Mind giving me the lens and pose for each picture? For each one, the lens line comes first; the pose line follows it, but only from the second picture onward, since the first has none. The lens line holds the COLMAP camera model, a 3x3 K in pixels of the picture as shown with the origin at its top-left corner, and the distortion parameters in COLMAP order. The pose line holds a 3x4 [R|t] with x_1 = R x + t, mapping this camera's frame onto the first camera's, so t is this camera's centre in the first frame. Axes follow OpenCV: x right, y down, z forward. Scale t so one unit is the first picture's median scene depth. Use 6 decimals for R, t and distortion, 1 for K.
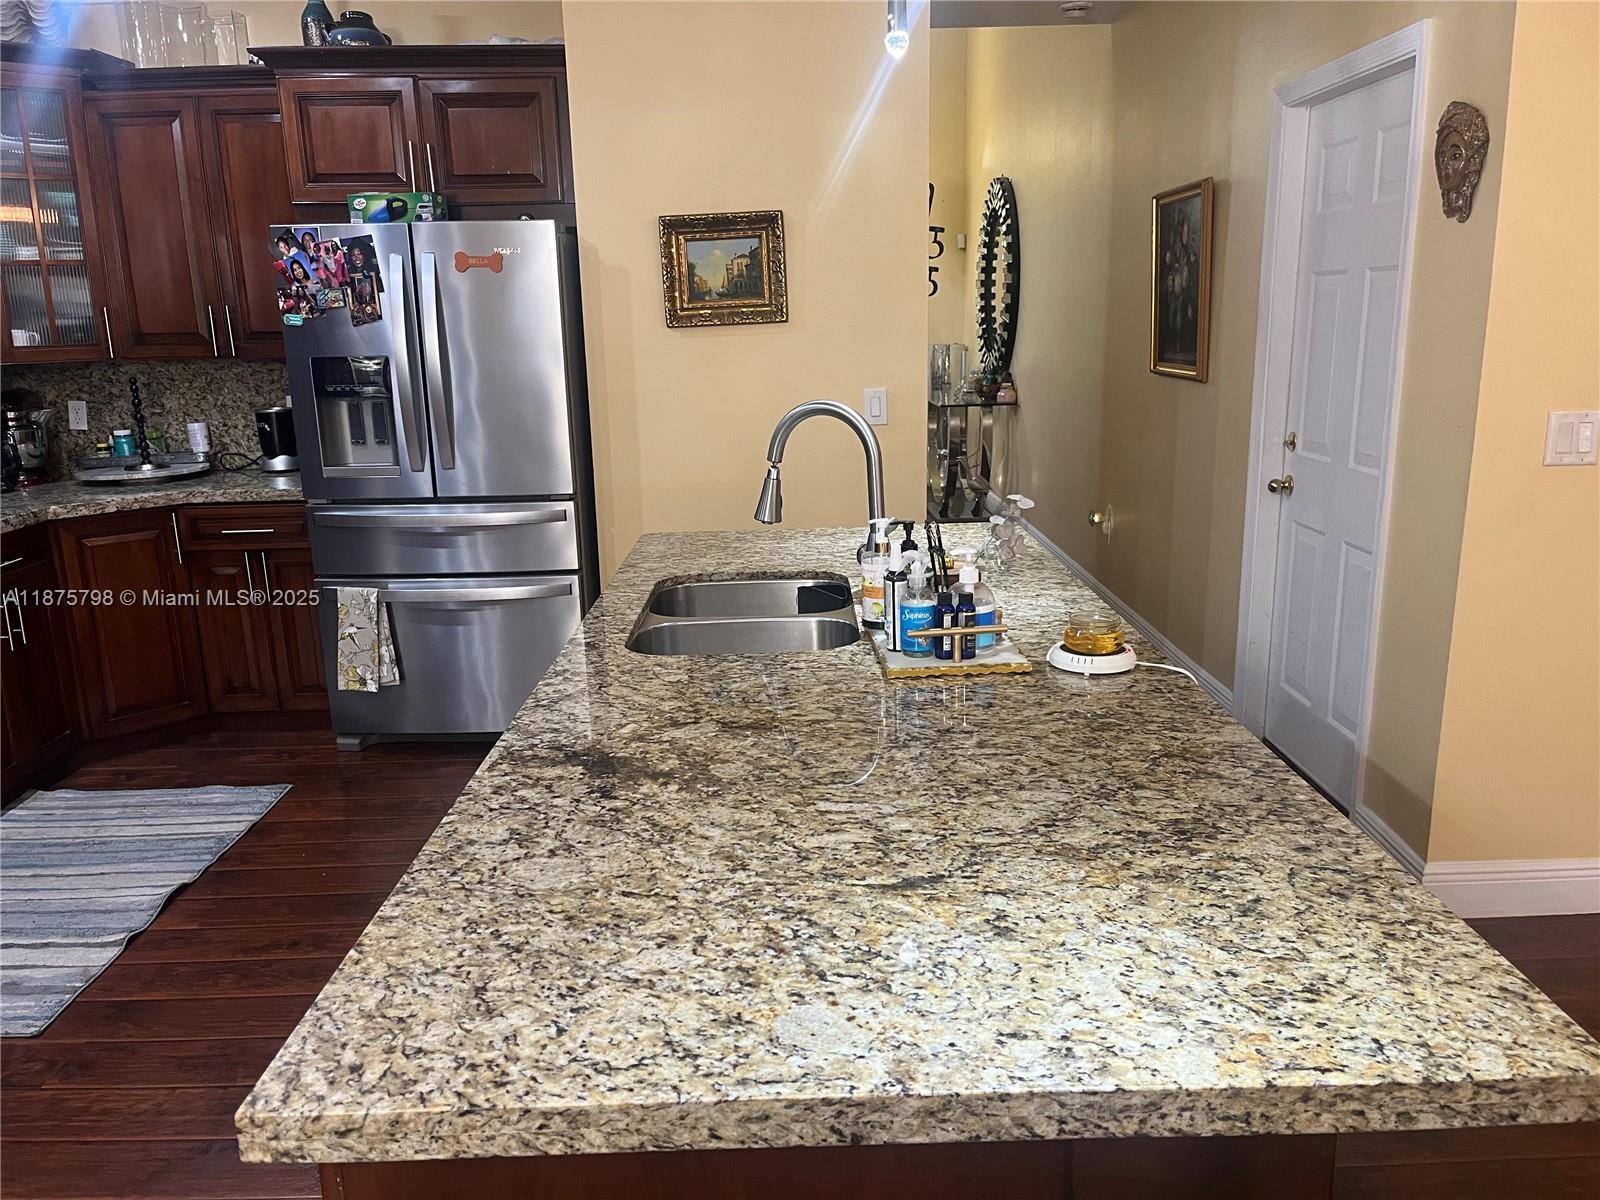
lens RADIAL K [[1213.2, 0, 798.1], [0, 1213.2, 604.6], [0, 0, 1]] dist [0.057121, -0.089354]
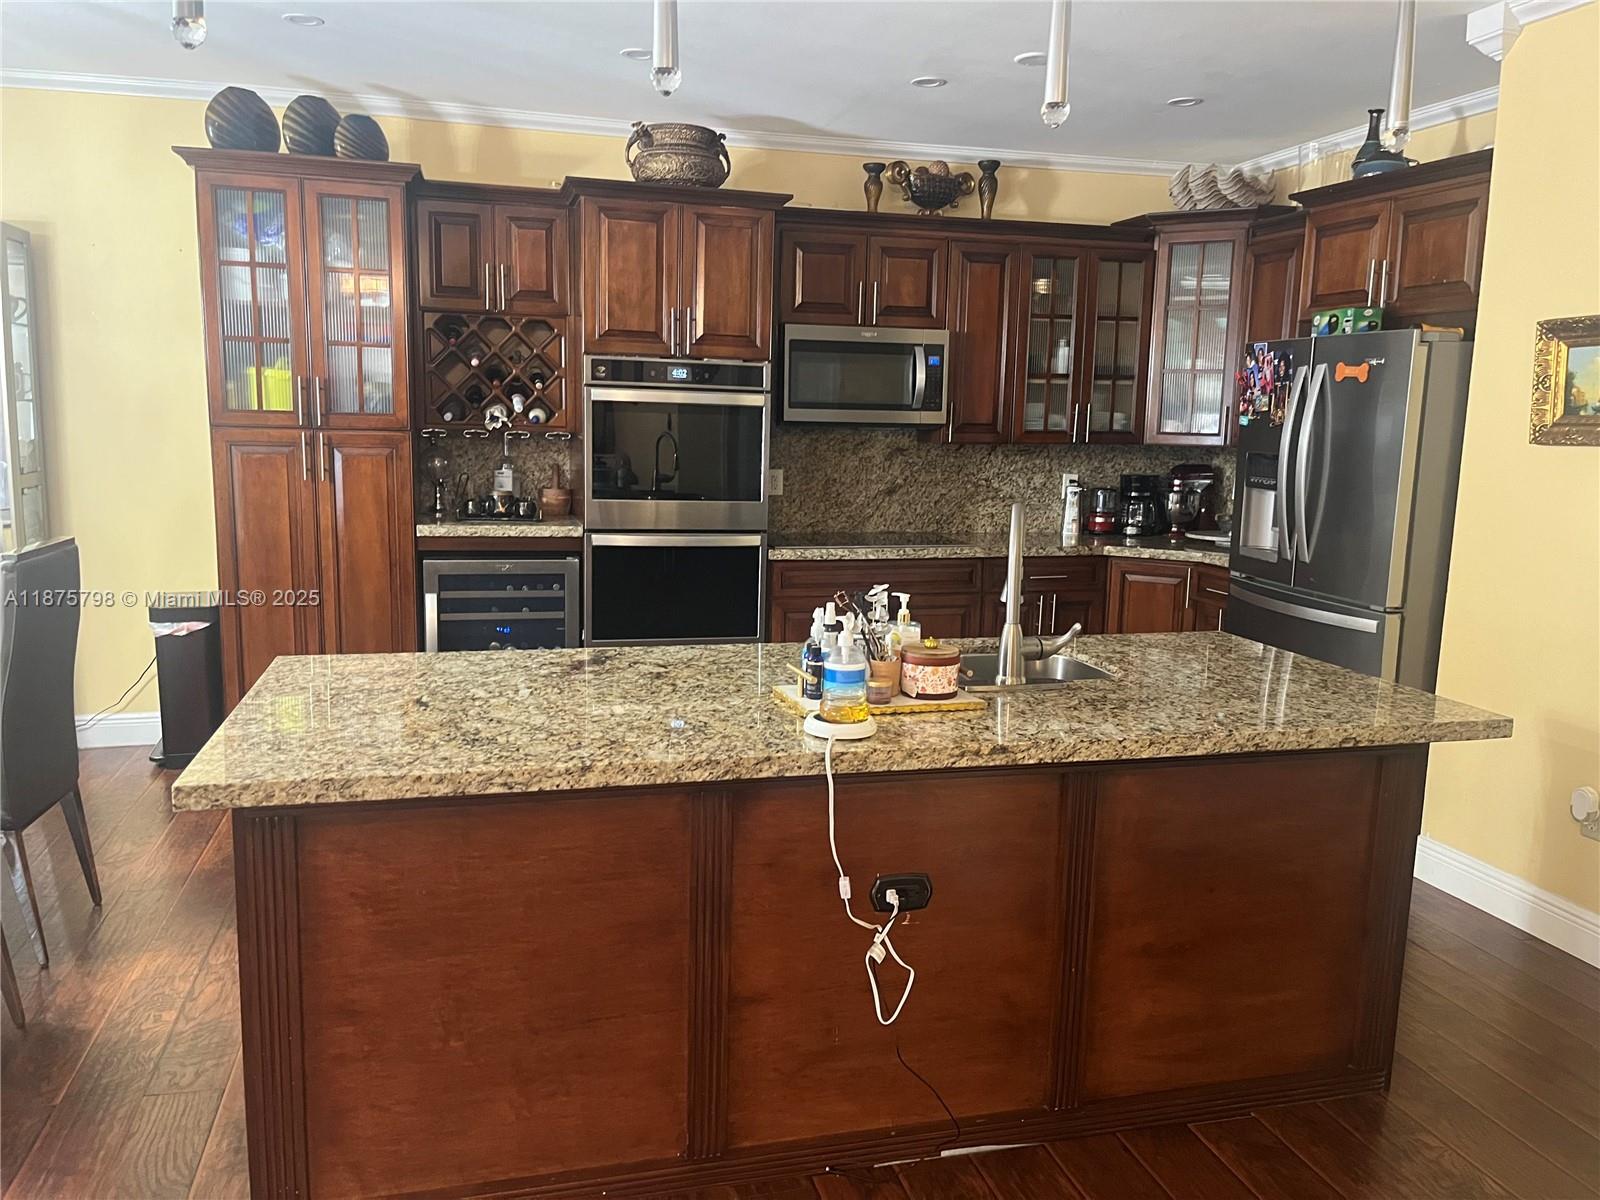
lens RADIAL K [[1213.2, 0, 798.1], [0, 1213.2, 604.6], [0, 0, 1]] dist [0.057121, -0.089354]
pose [[0.253550, 0.183421, -0.949773, 0.631710], [-0.250281, 0.960863, 0.118748, -0.093875], [0.934383, 0.207602, 0.289534, 0.291980]]
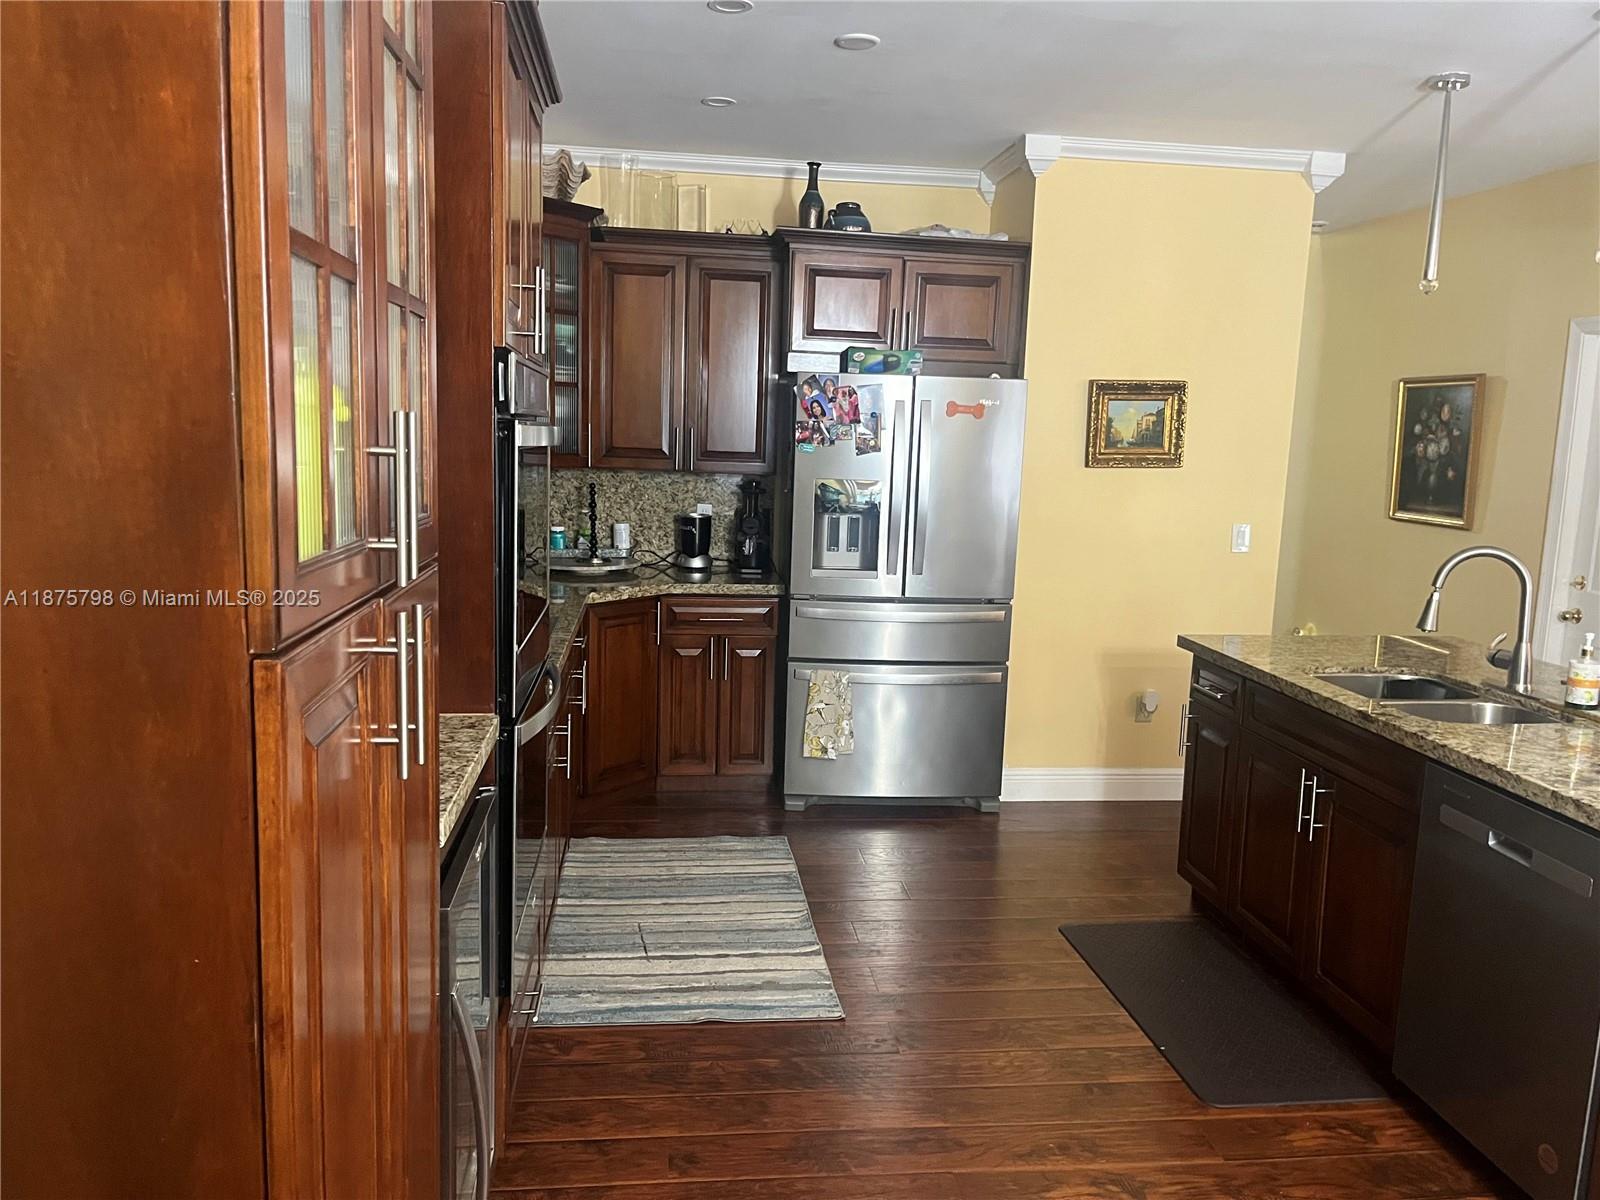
lens RADIAL K [[1213.2, 0, 798.1], [0, 1213.2, 604.6], [0, 0, 1]] dist [0.057121, -0.089354]
pose [[0.992654, 0.040598, 0.113971, -0.551034], [-0.030765, 0.995756, -0.086741, 0.026852], [-0.117009, 0.082598, 0.989690, -0.177479]]
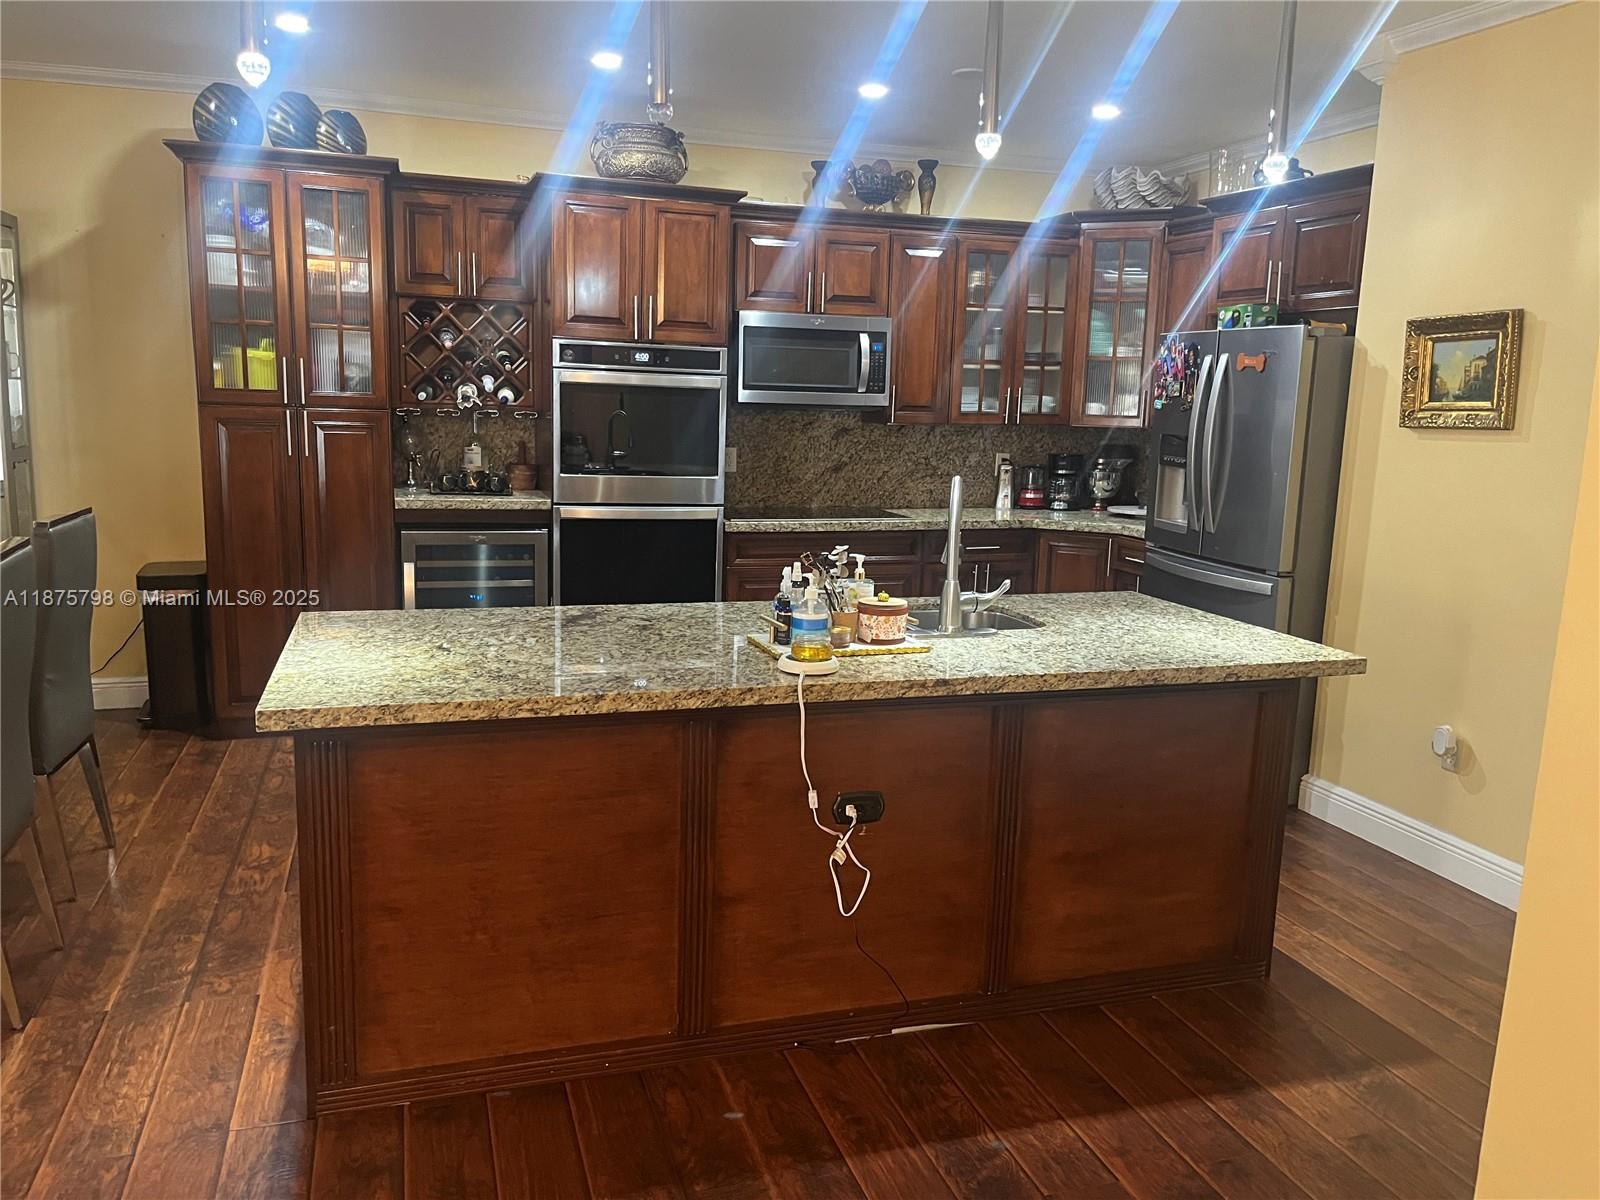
lens RADIAL K [[1213.2, 0, 798.1], [0, 1213.2, 604.6], [0, 0, 1]] dist [0.057121, -0.089354]
pose [[0.303351, 0.198857, -0.931898, 0.724264], [-0.254193, 0.959430, 0.121987, -0.089048], [0.918349, 0.199877, 0.341592, 0.245747]]
